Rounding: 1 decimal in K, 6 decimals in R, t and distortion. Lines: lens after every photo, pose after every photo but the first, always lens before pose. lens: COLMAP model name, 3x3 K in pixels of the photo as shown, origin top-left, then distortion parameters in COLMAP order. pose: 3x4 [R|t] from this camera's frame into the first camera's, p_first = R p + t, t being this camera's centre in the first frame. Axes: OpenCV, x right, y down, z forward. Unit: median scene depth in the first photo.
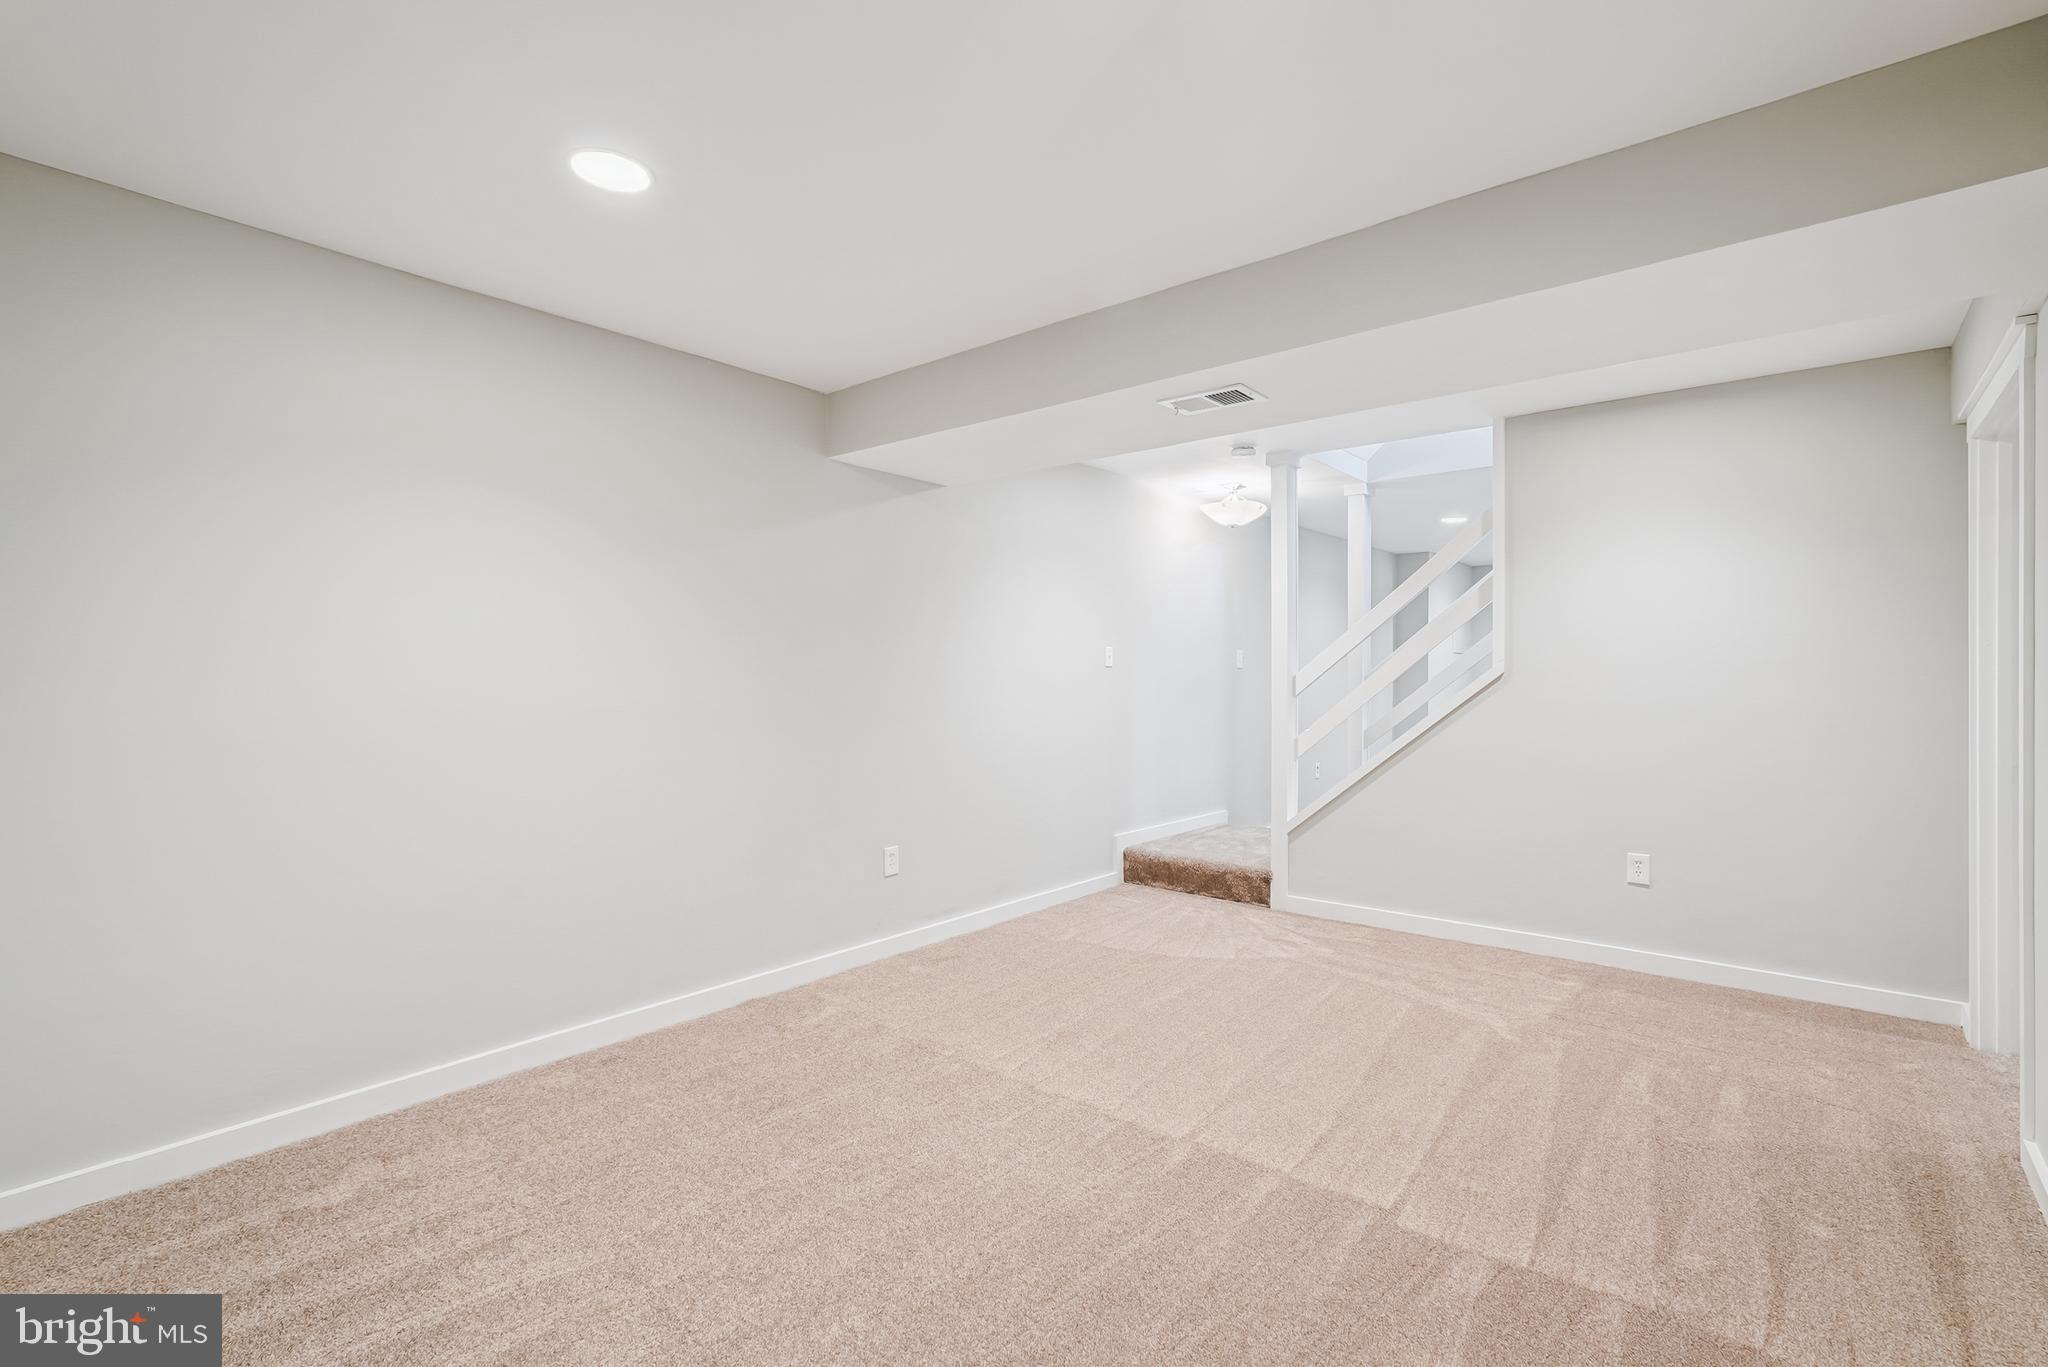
lens RADIAL K [[922.6, 0, 1024.0], [0, 922.6, 683.5], [0, 0, 1]] dist [-0.000420, -0.000106]
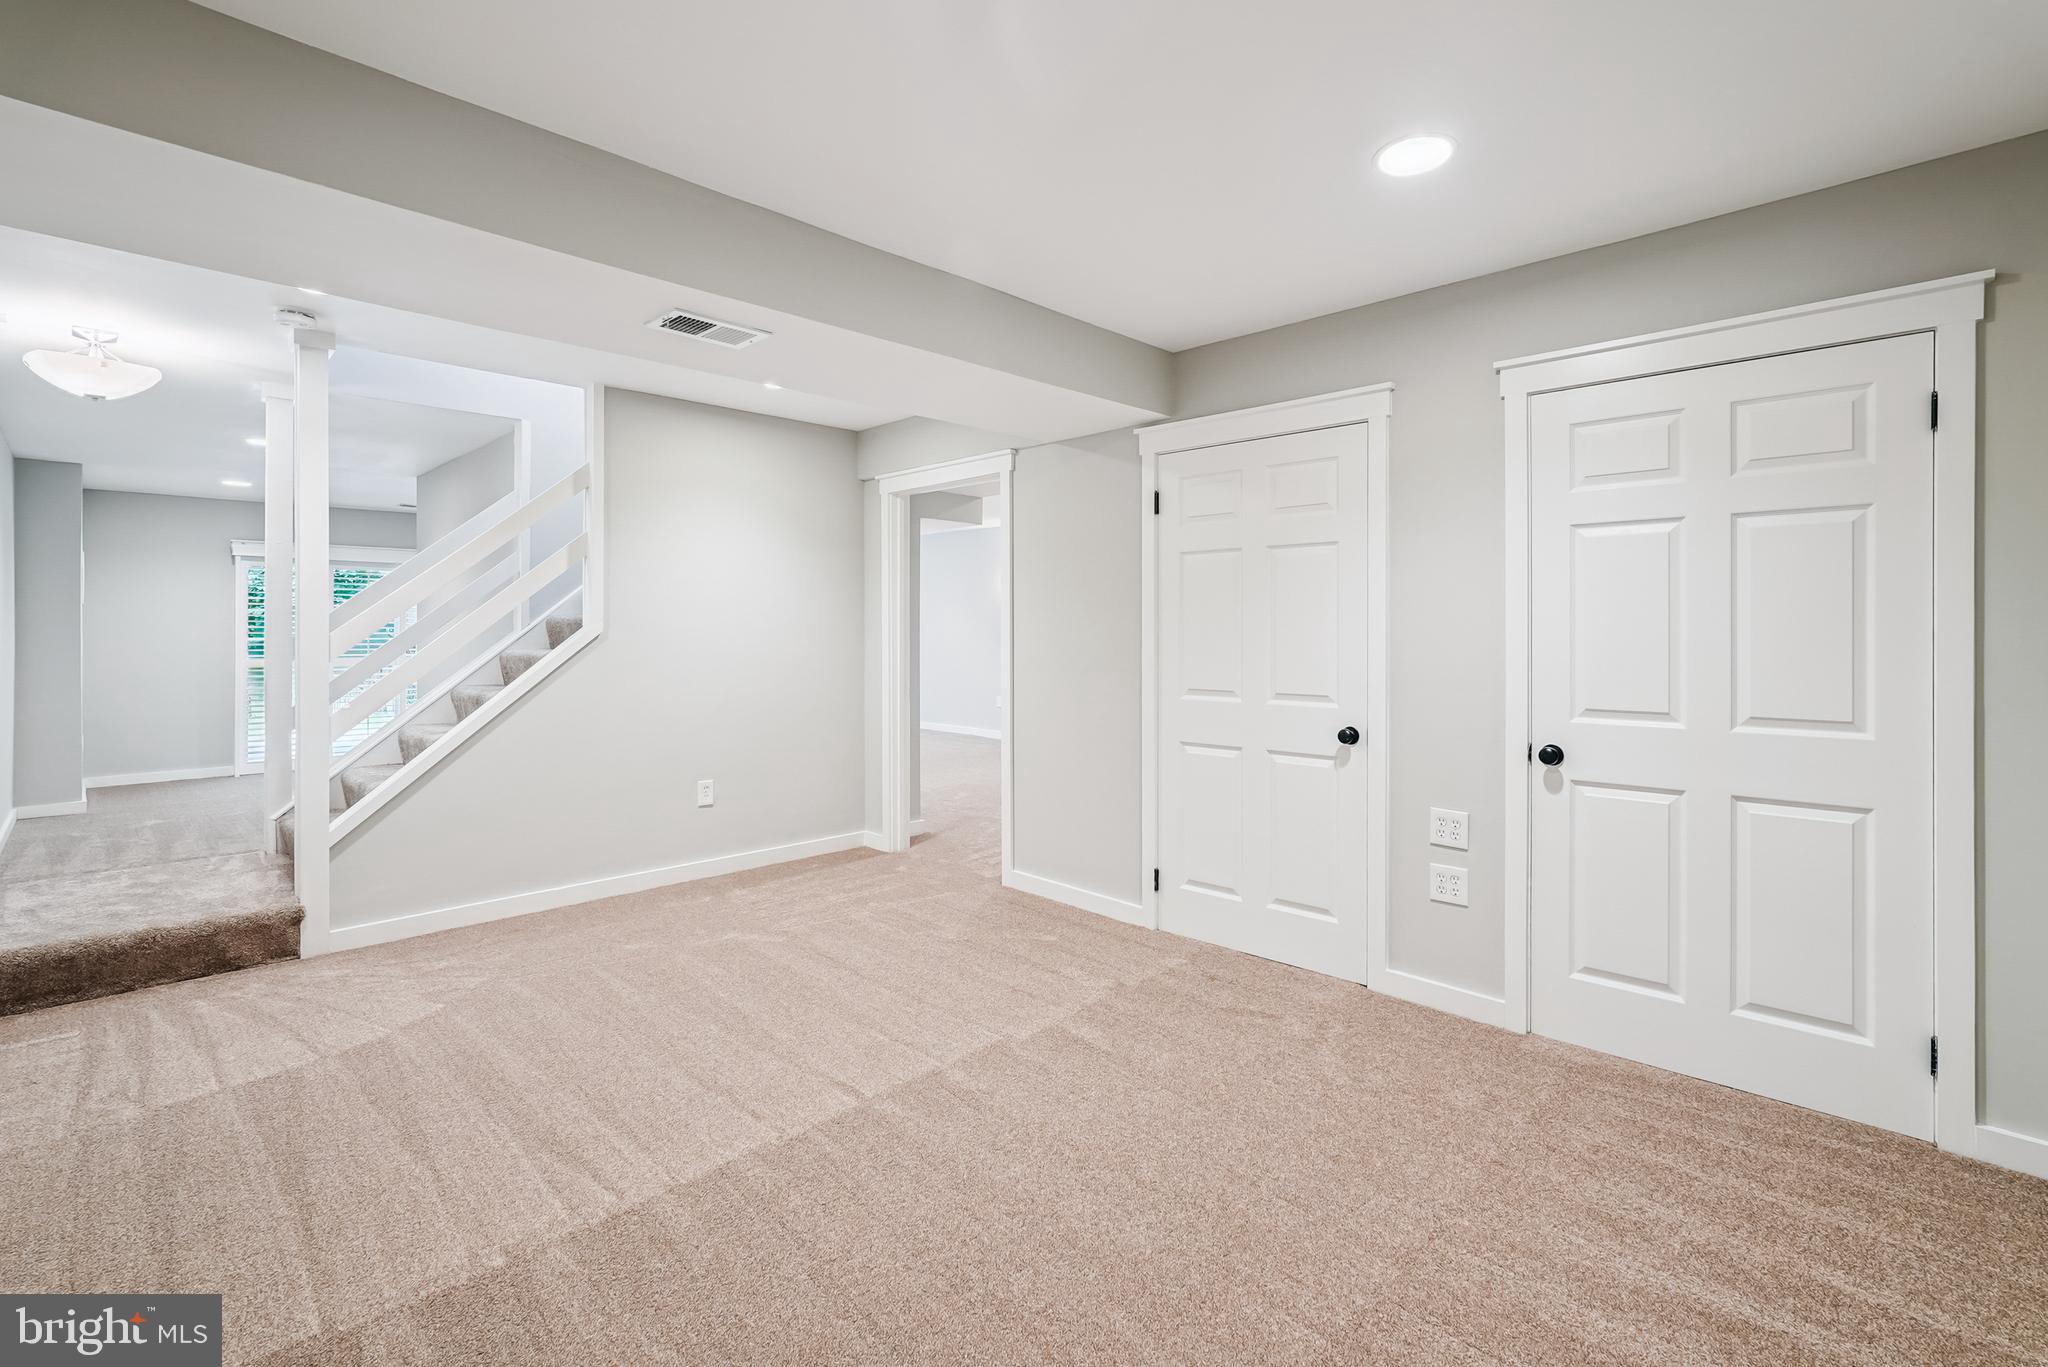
lens RADIAL K [[948.7, 0, 1026.9], [0, 948.7, 631.0], [0, 0, 1]] dist [0.000369, 0.000064]
pose [[0.073786, 0.000378, 0.997274, -0.435735], [0.007320, 0.999973, -0.000921, -0.006644], [-0.997247, 0.007368, 0.073782, 0.384130]]
